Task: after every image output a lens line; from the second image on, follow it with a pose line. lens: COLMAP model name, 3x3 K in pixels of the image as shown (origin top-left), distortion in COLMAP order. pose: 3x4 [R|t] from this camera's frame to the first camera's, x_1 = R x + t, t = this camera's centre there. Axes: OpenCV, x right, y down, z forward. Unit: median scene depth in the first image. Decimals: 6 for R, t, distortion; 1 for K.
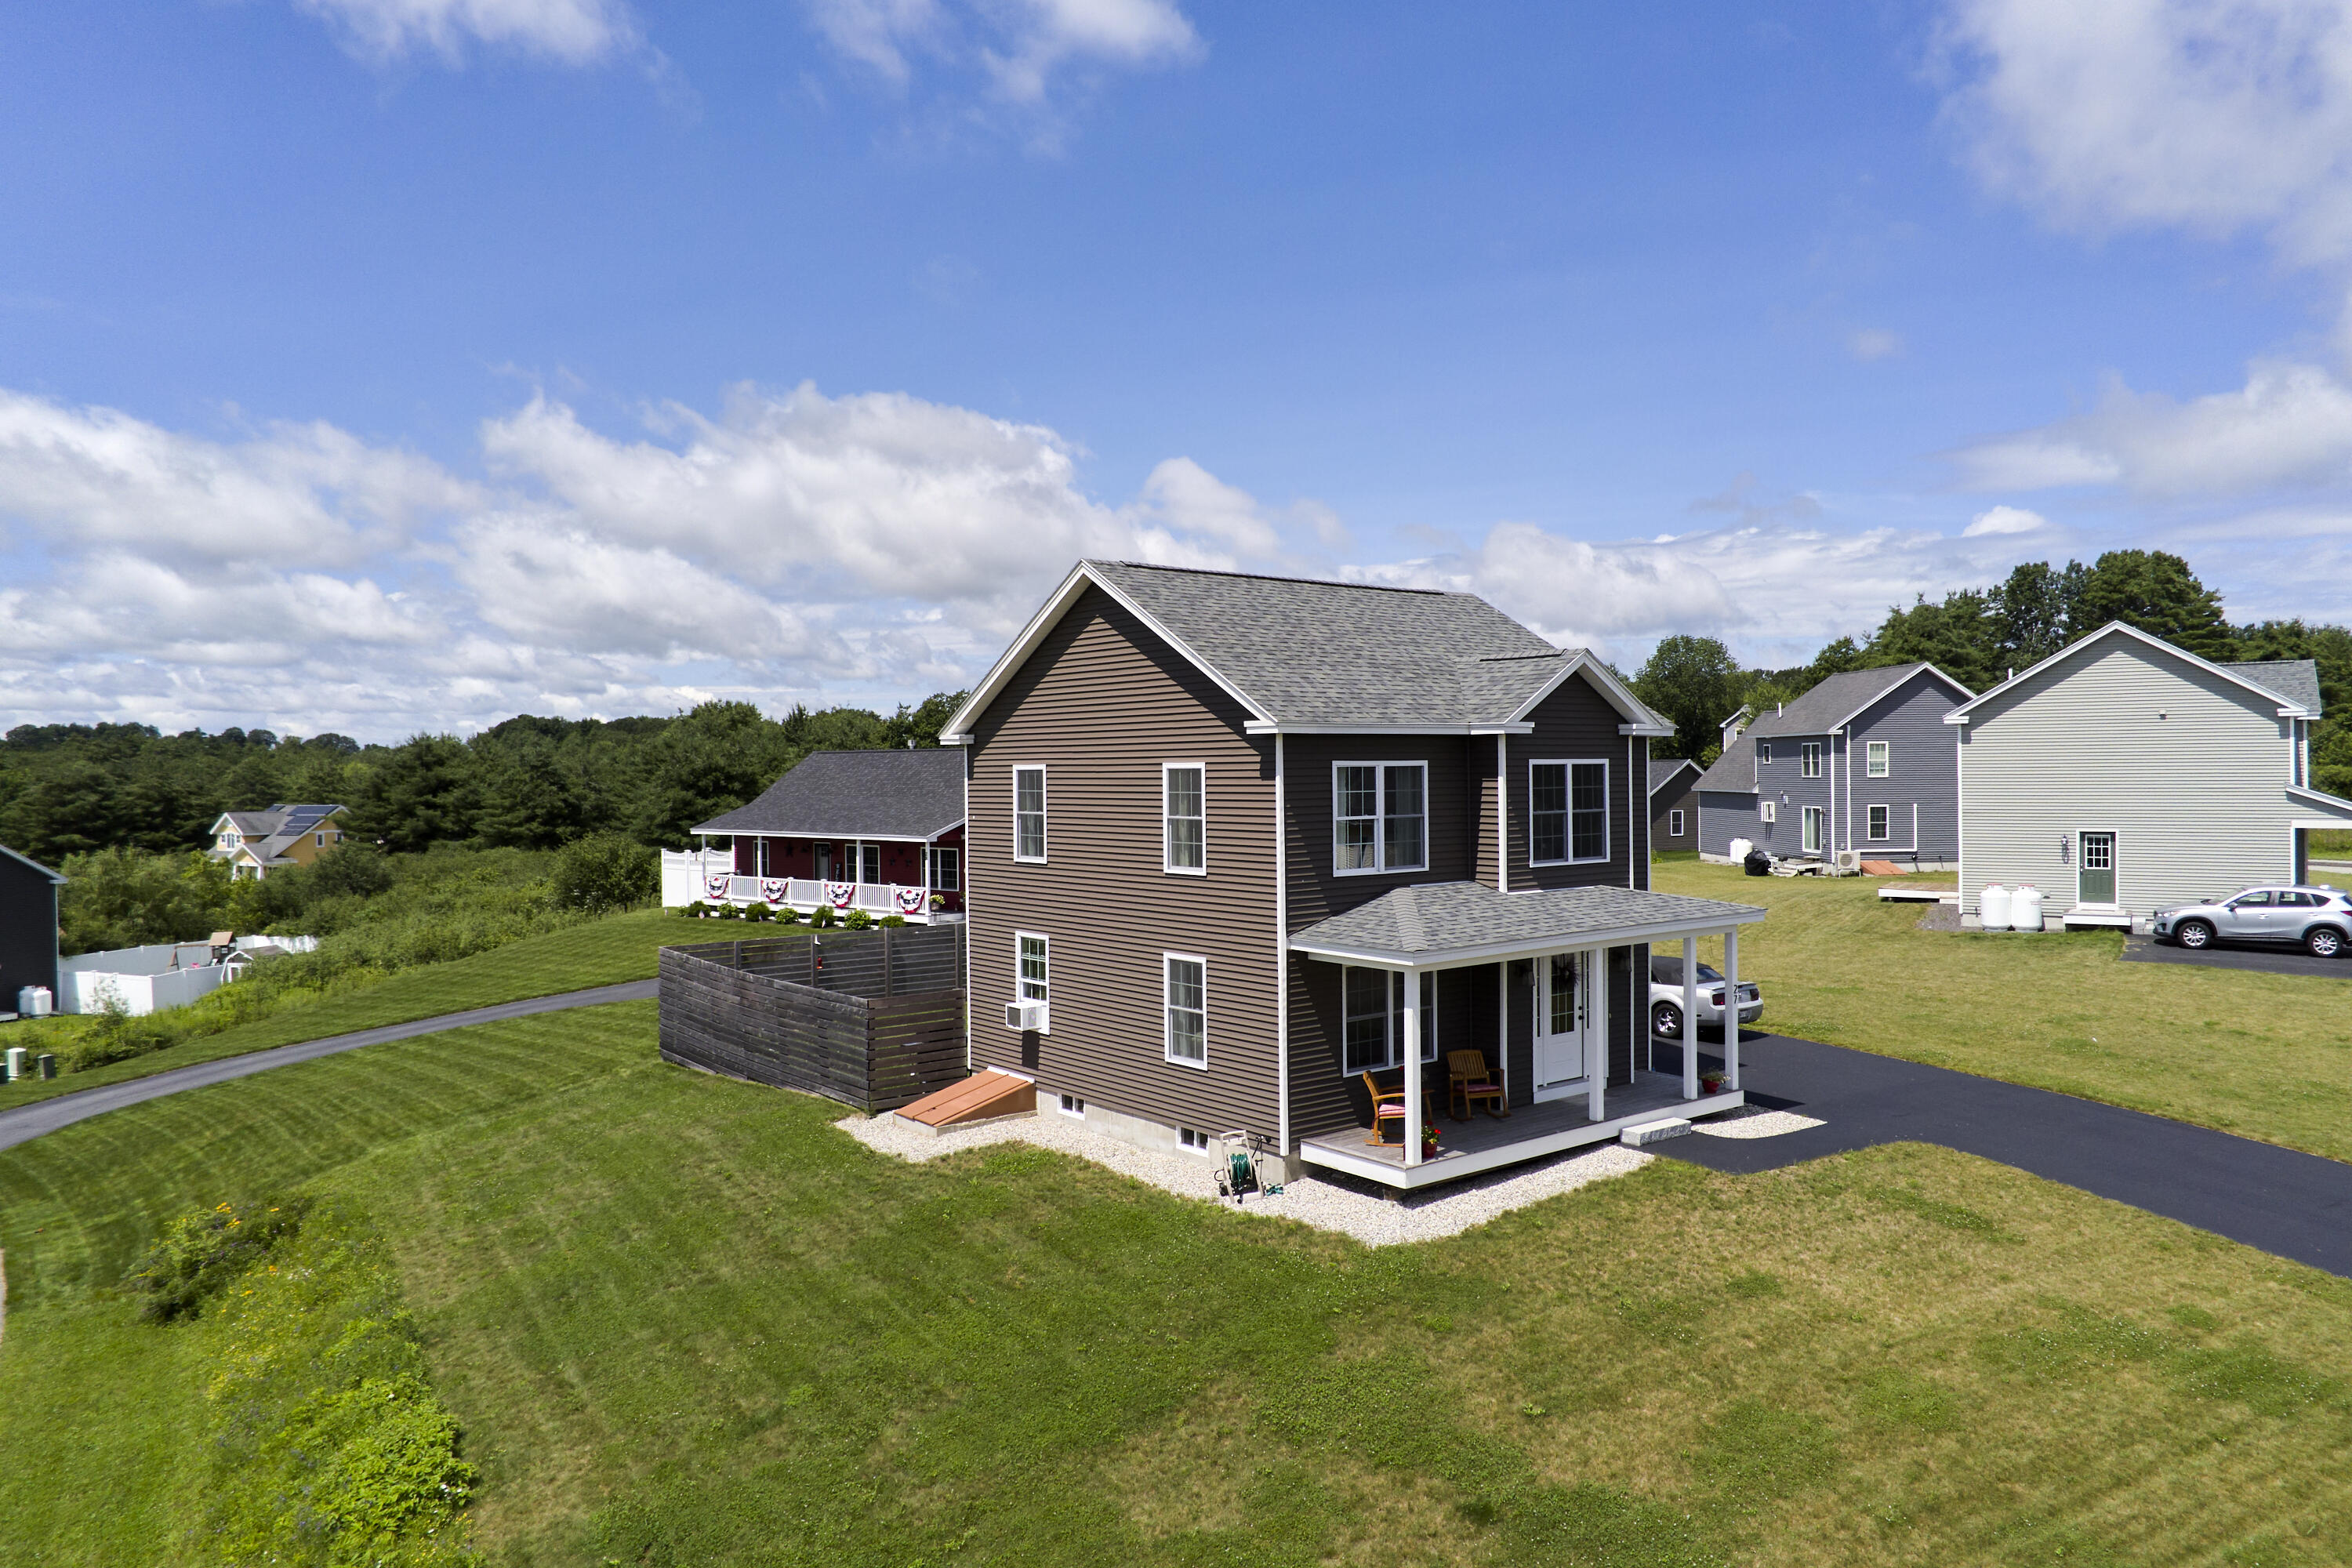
lens RADIAL K [[1601.9, 0, 1185.8], [0, 1601.9, 780.6], [0, 0, 1]] dist [-0.007571, -0.002157]
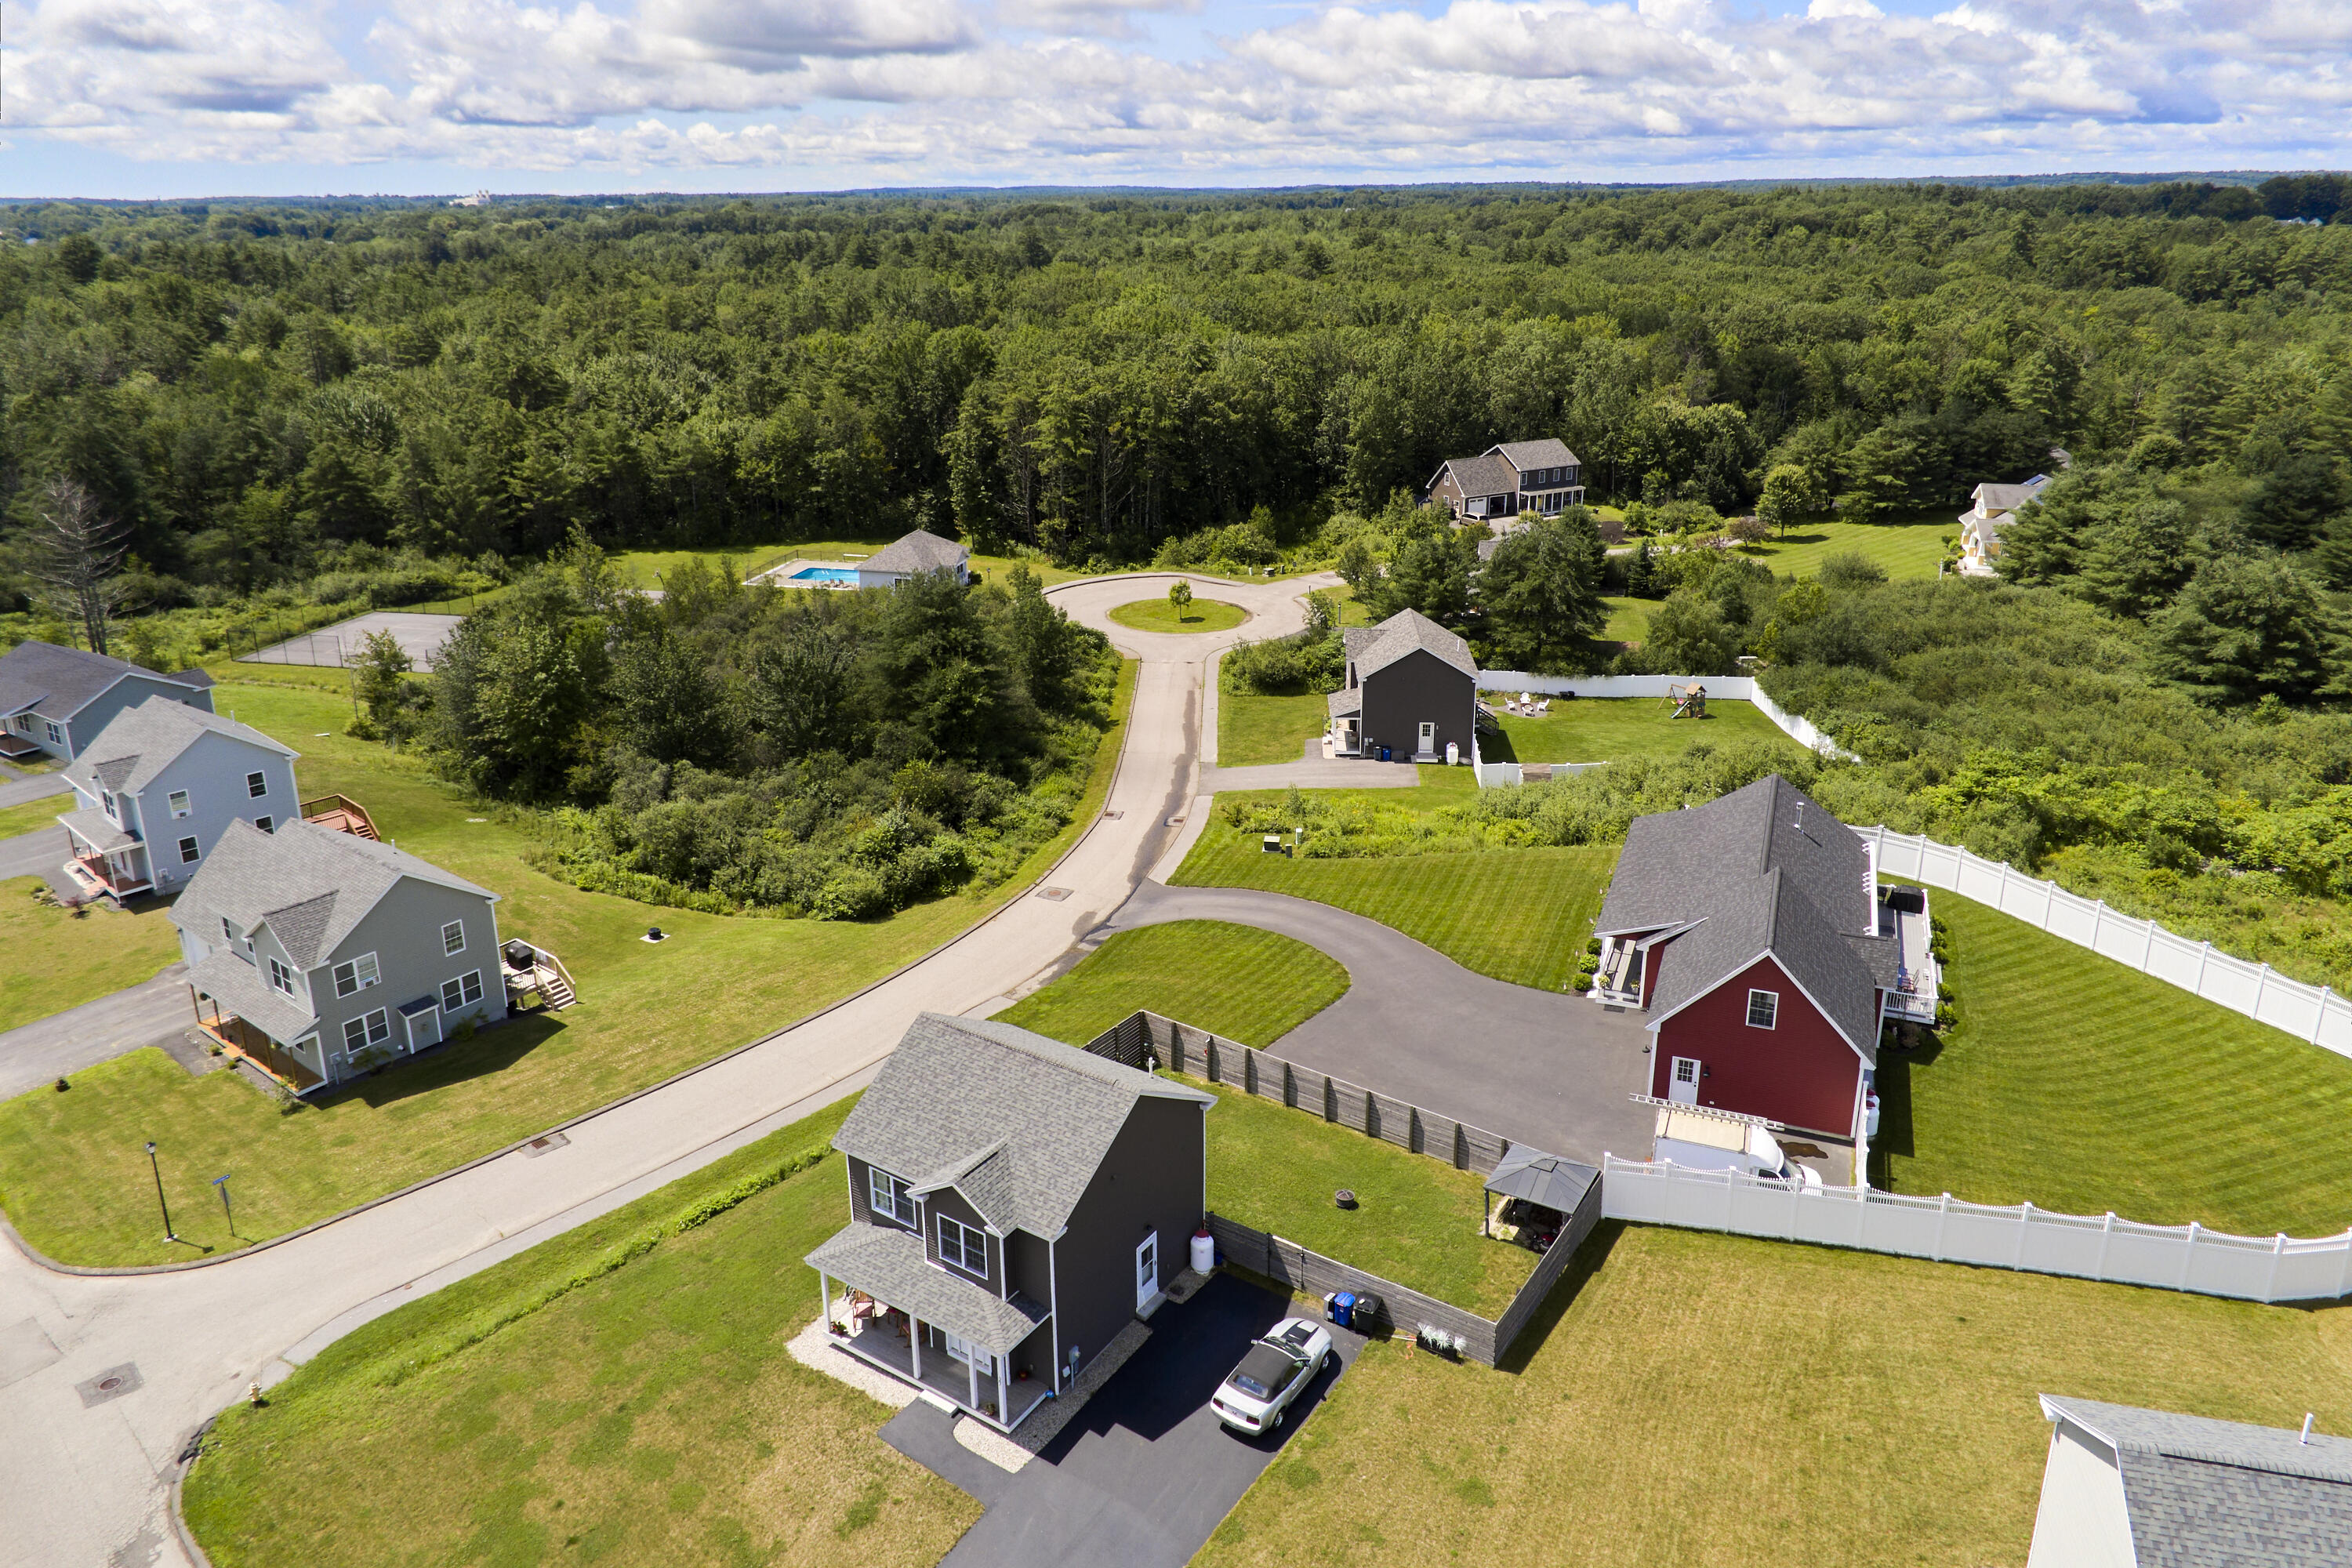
lens RADIAL K [[1622.2, 0, 1182.3], [0, 1622.2, 677.7], [0, 0, 1]] dist [-0.004188, -0.000779]
pose [[0.299986, 0.292078, -0.908129, 0.350979], [0.000974, 0.951879, 0.306471, -0.229030], [0.953943, -0.092821, 0.285266, 0.137352]]
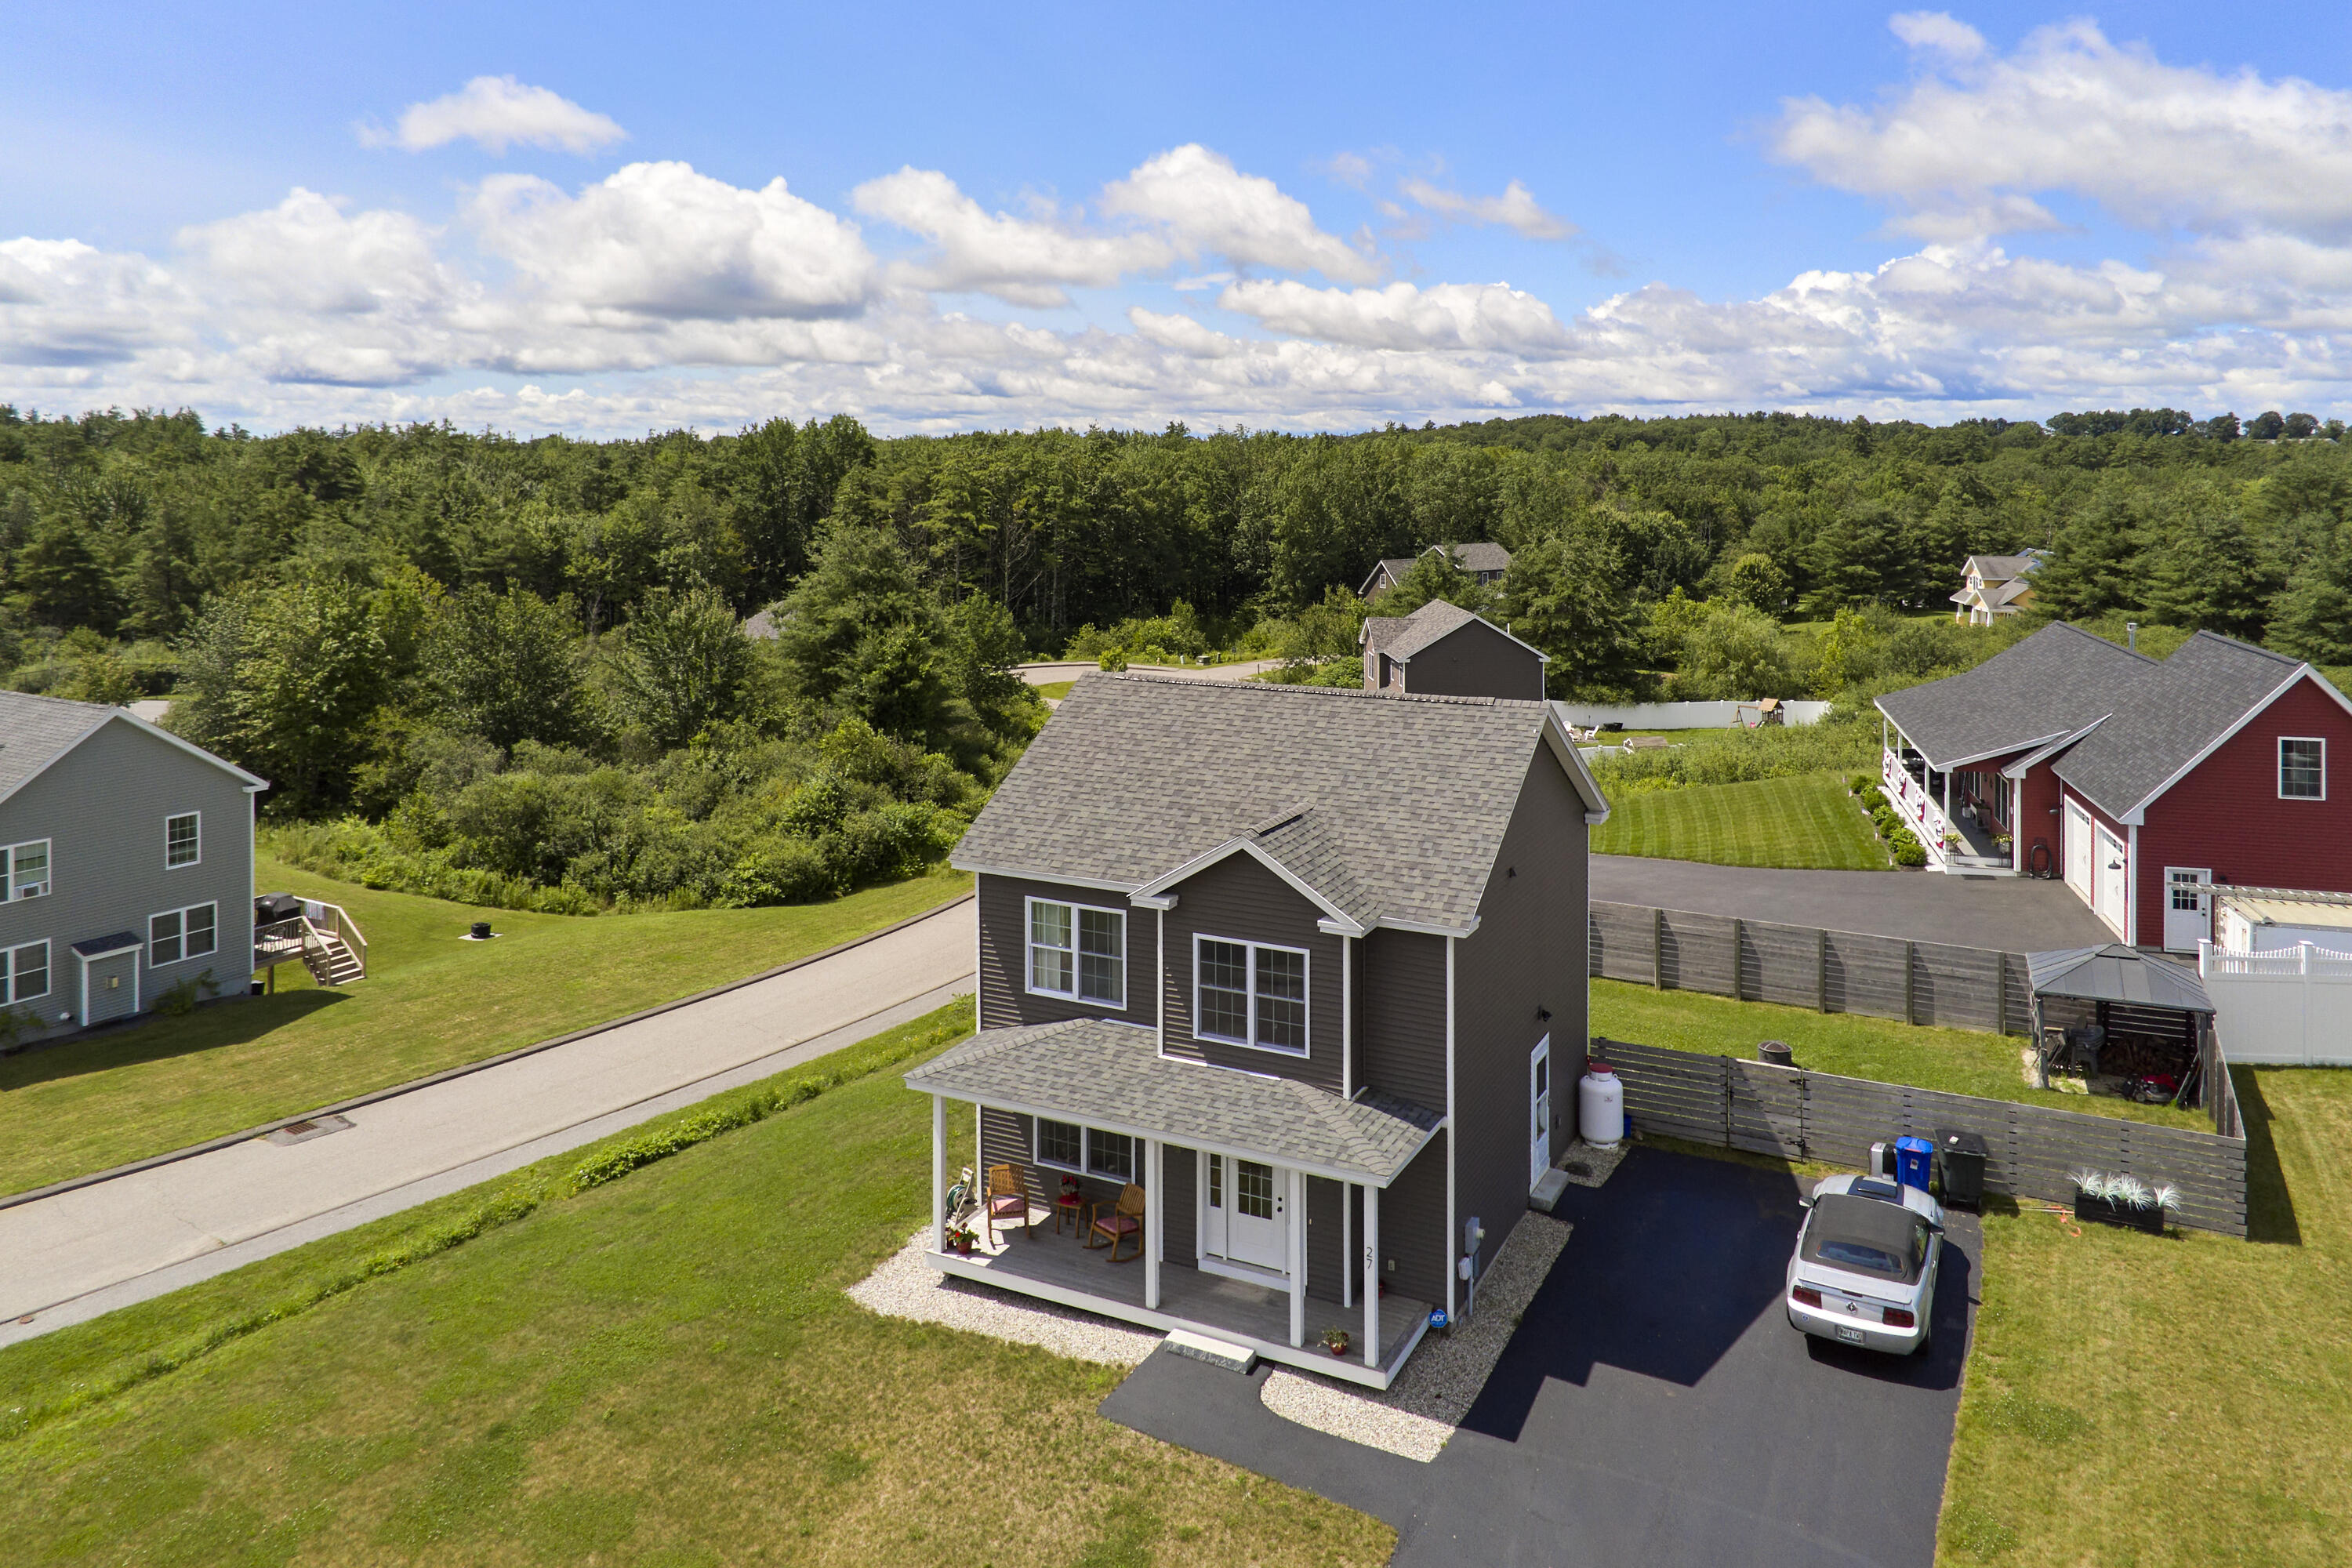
lens RADIAL K [[1678.7, 0, 1176.3], [0, 1678.7, 449.1], [0, 0, 1]] dist [-0.002614, -0.003454]
pose [[0.402451, 0.007446, -0.915411, 0.211421], [-0.006645, 0.999964, 0.005213, -0.058239], [0.915417, 0.003985, 0.402486, 0.098753]]
